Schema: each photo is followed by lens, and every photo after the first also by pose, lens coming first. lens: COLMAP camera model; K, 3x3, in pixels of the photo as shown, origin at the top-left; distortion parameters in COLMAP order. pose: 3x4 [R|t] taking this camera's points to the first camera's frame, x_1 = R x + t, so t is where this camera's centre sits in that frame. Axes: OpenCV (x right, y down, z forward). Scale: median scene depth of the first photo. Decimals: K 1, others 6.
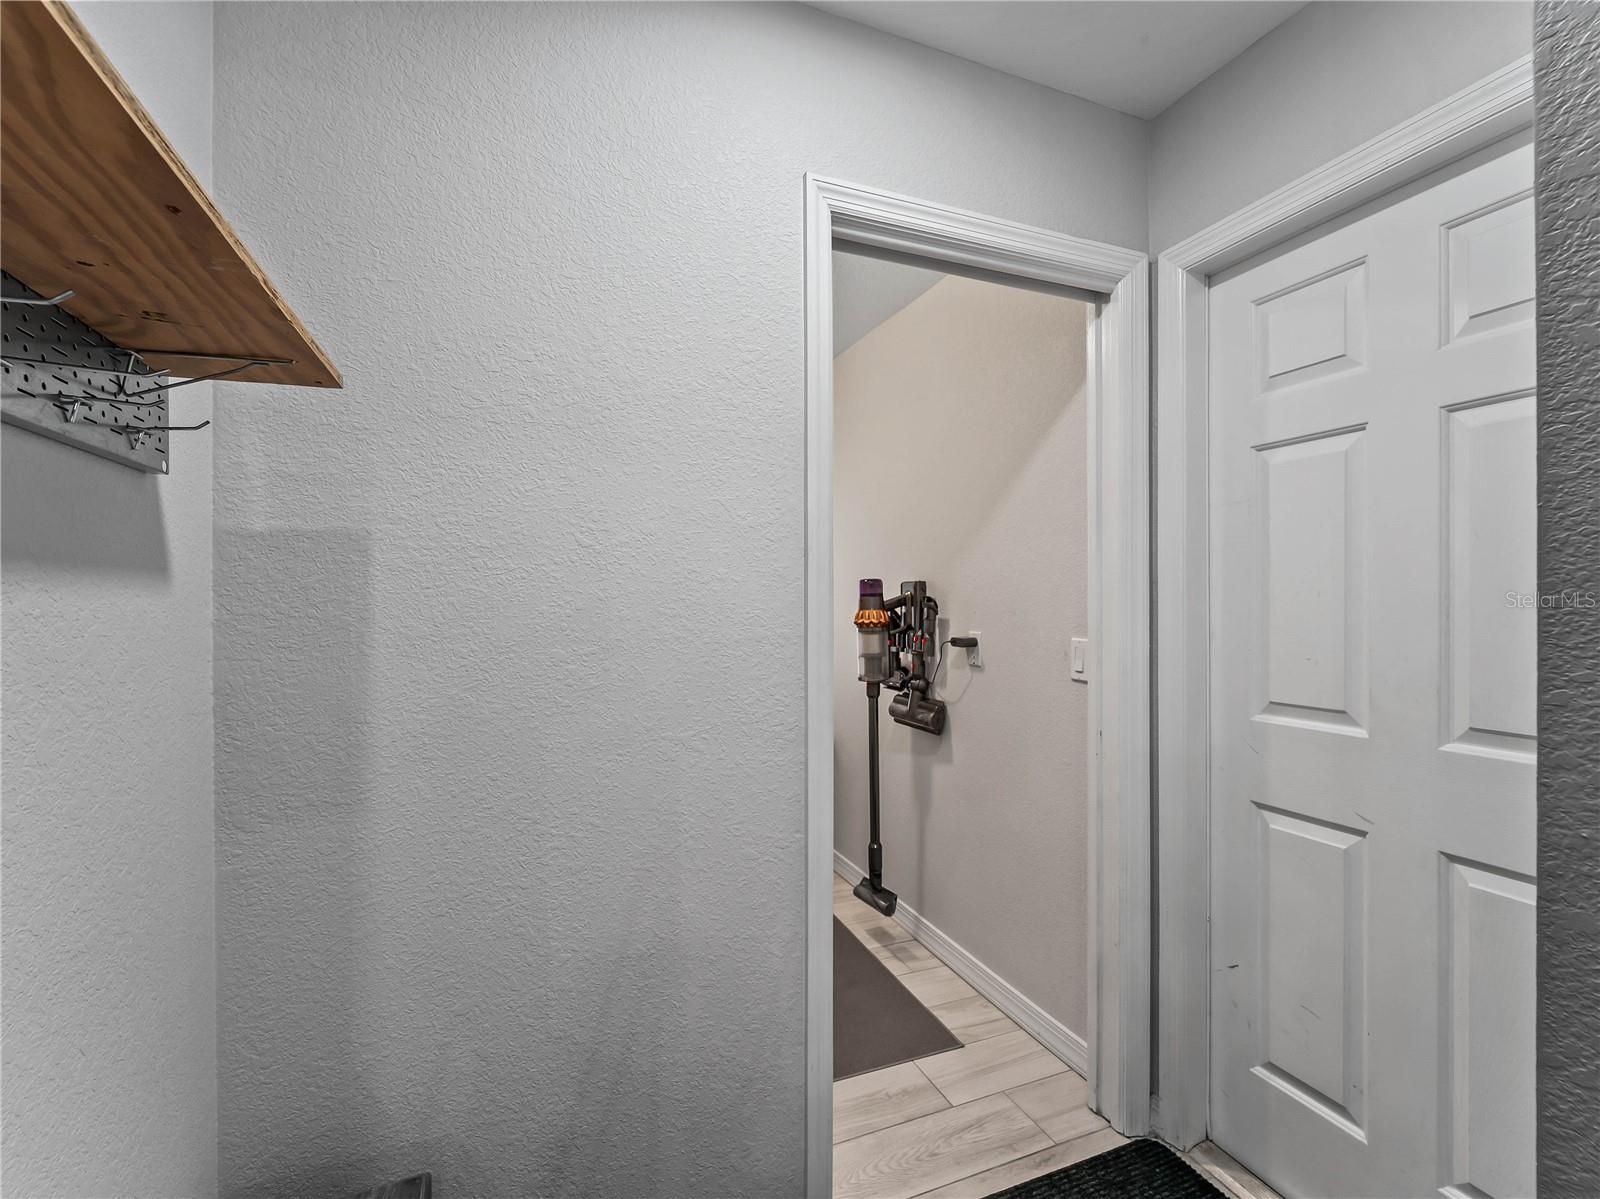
lens RADIAL K [[731.3, 0, 801.0], [0, 731.3, 596.4], [0, 0, 1]] dist [-0.002759, -0.000848]
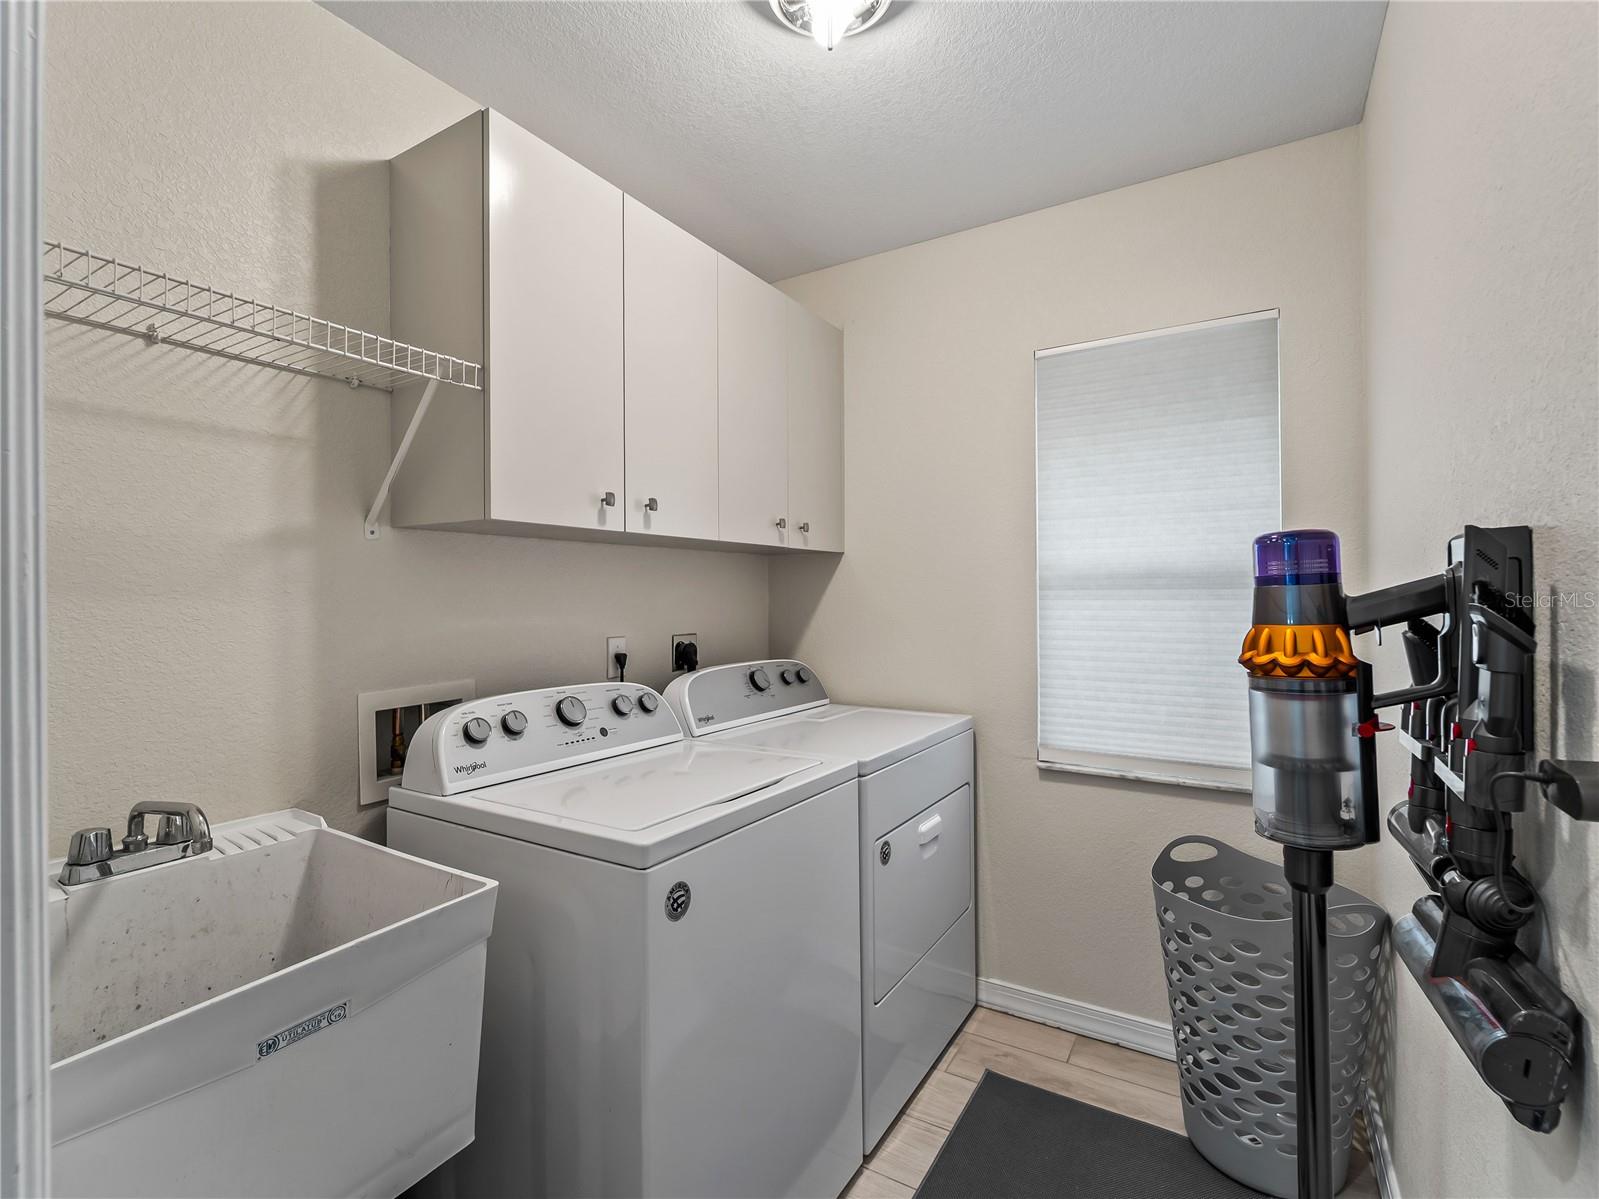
lens RADIAL K [[730.8, 0, 800.8], [0, 730.8, 604.2], [0, 0, 1]] dist [-0.002759, -0.000848]
pose [[0.590730, -0.005519, -0.806850, 0.229859], [0.005082, 0.999982, -0.003120, 0.008882], [0.806853, -0.002257, 0.590748, 0.624679]]
